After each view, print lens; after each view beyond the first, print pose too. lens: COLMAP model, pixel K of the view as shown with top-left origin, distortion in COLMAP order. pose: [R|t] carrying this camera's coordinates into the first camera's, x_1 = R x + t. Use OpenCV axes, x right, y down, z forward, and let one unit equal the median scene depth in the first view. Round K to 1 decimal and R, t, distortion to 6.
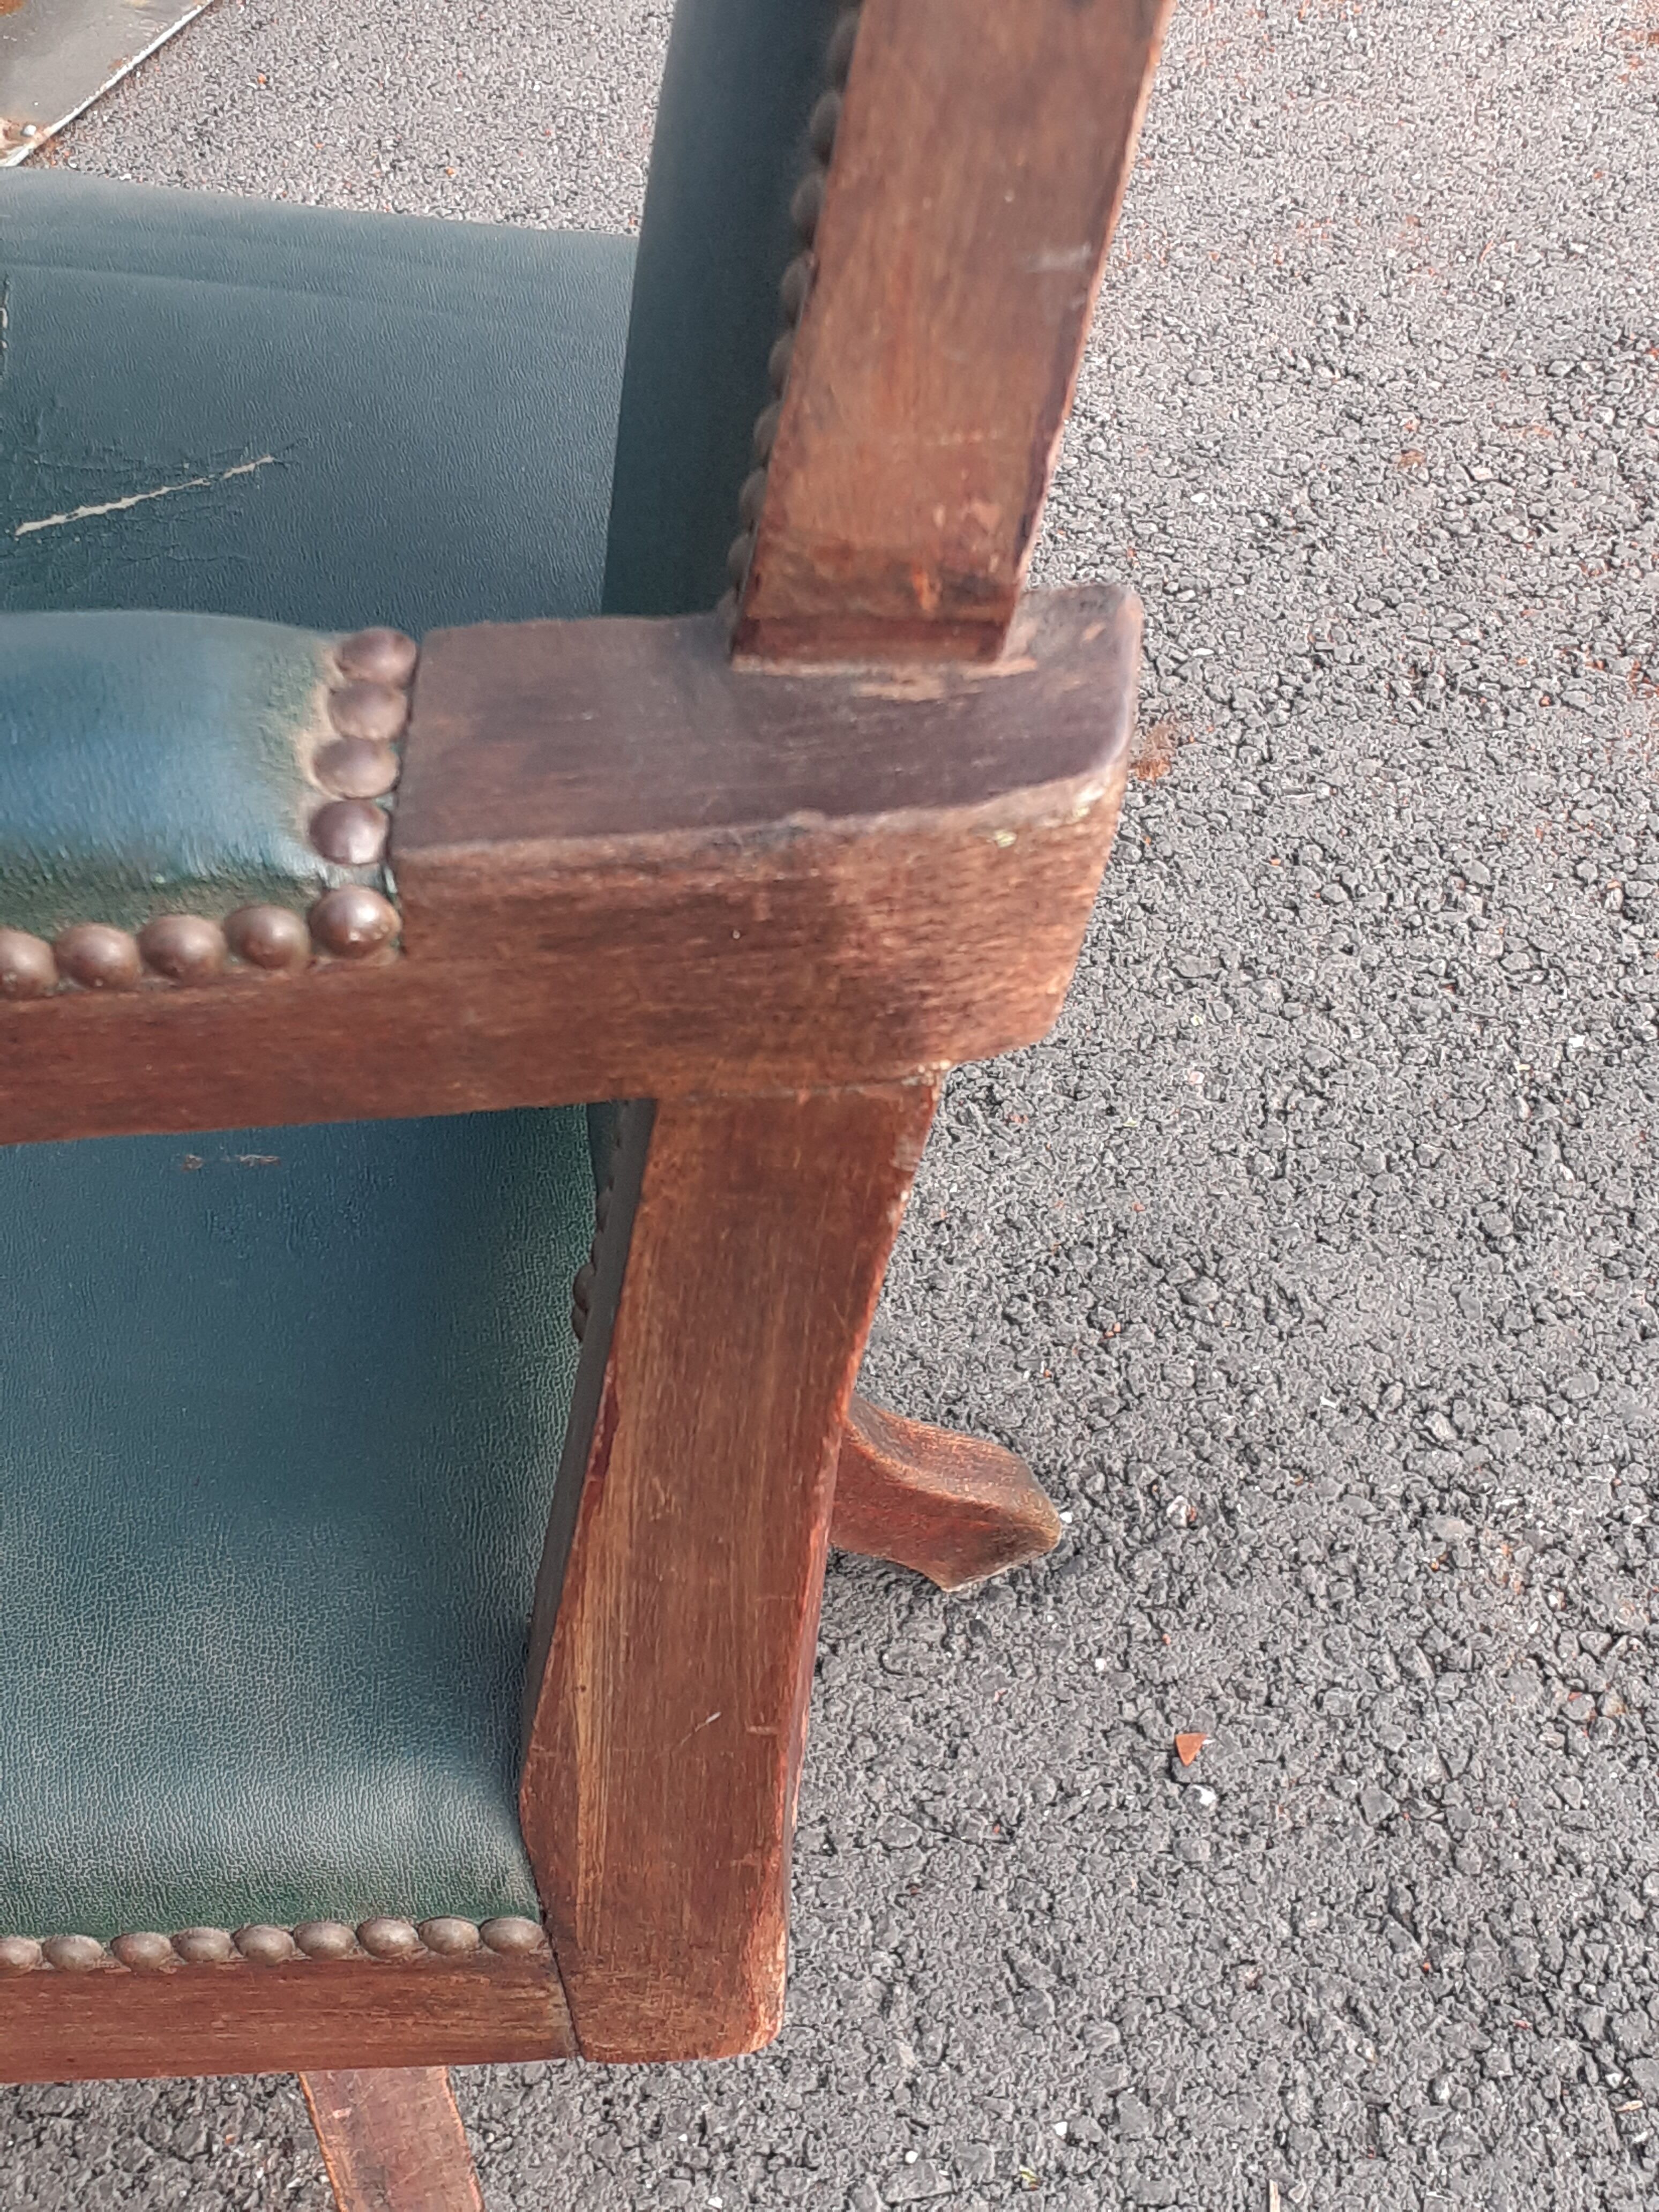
lens RADIAL K [[3257.1, 0, 828.1], [0, 3257.1, 1066.3], [0, 0, 1]] dist [0.281133, -0.911351]
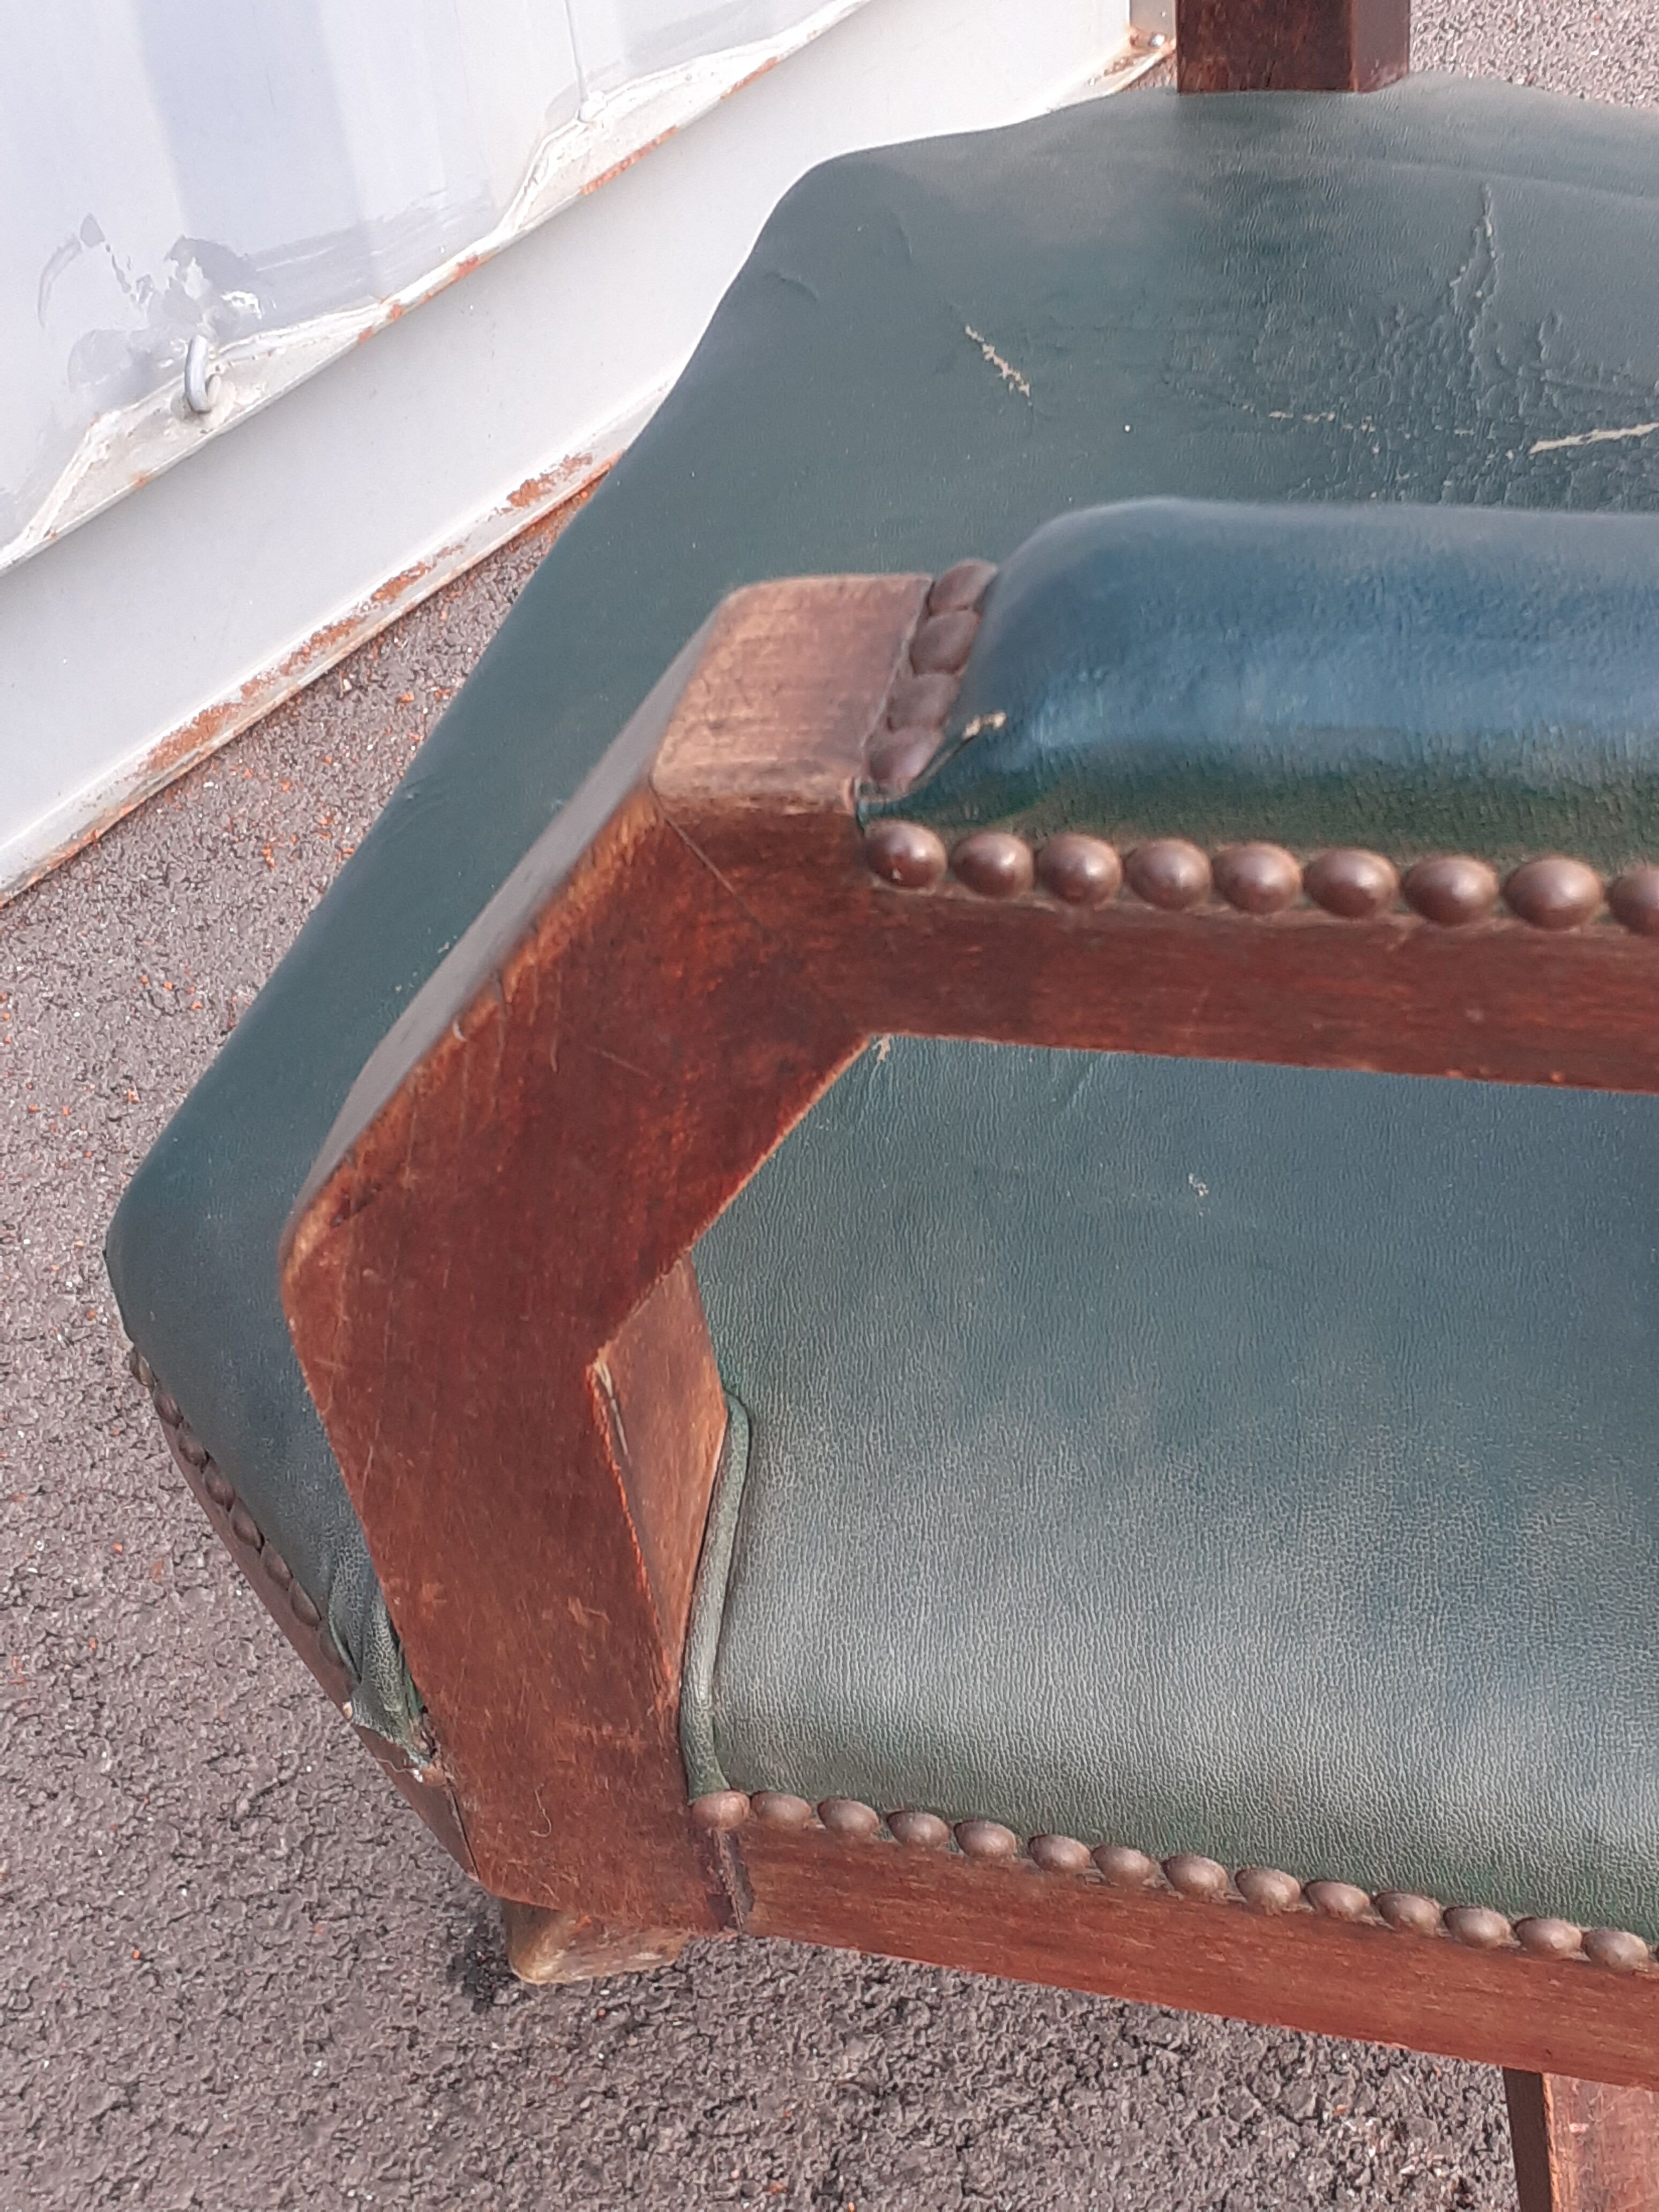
lens RADIAL K [[3291.0, 0, 836.7], [0, 3291.0, 1052.5], [0, 0, 1]] dist [0.261622, -0.857224]
pose [[0.969611, 0.147506, -0.195181, -0.137954], [-0.145951, 0.989038, 0.022407, 0.012883], [0.196347, 0.006760, 0.980511, 0.006271]]
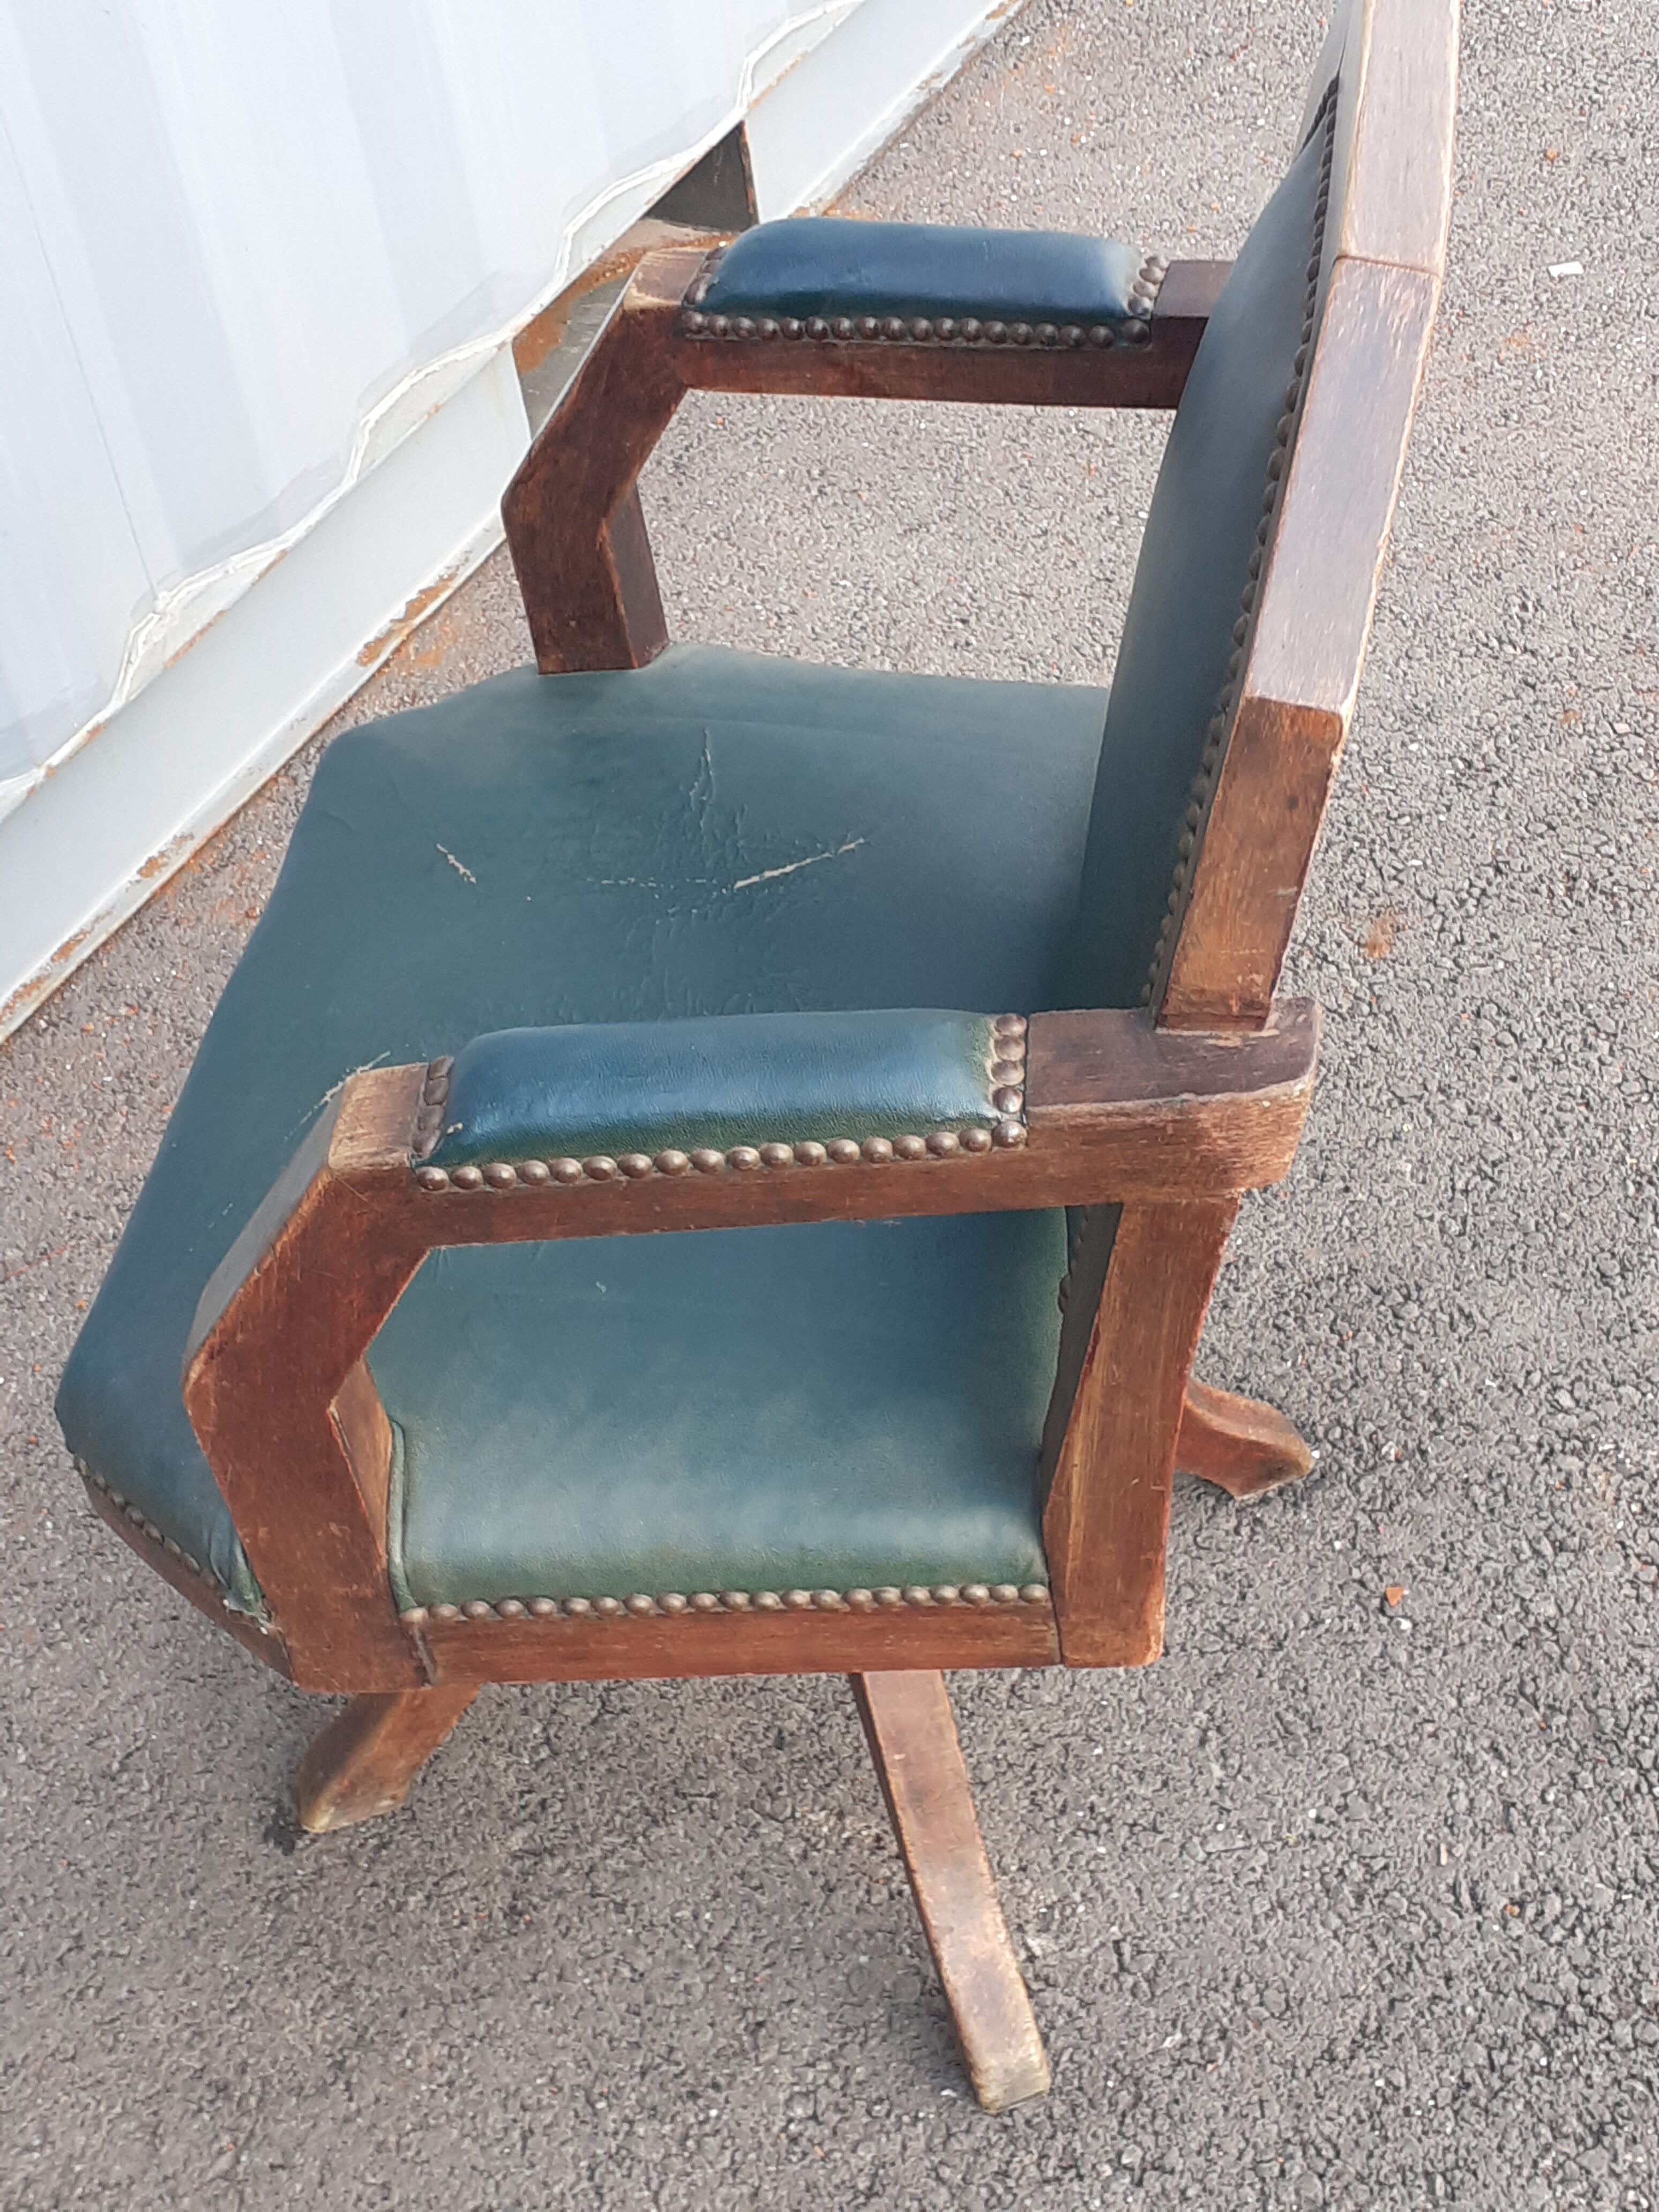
lens RADIAL K [[3257.1, 0, 828.1], [0, 3257.1, 1066.3], [0, 0, 1]] dist [0.281133, -0.911351]
pose [[0.996828, 0.000300, -0.079590, -0.029477], [-0.001795, 0.999823, -0.018708, -0.013871], [0.079571, 0.018791, 0.996652, -0.503486]]
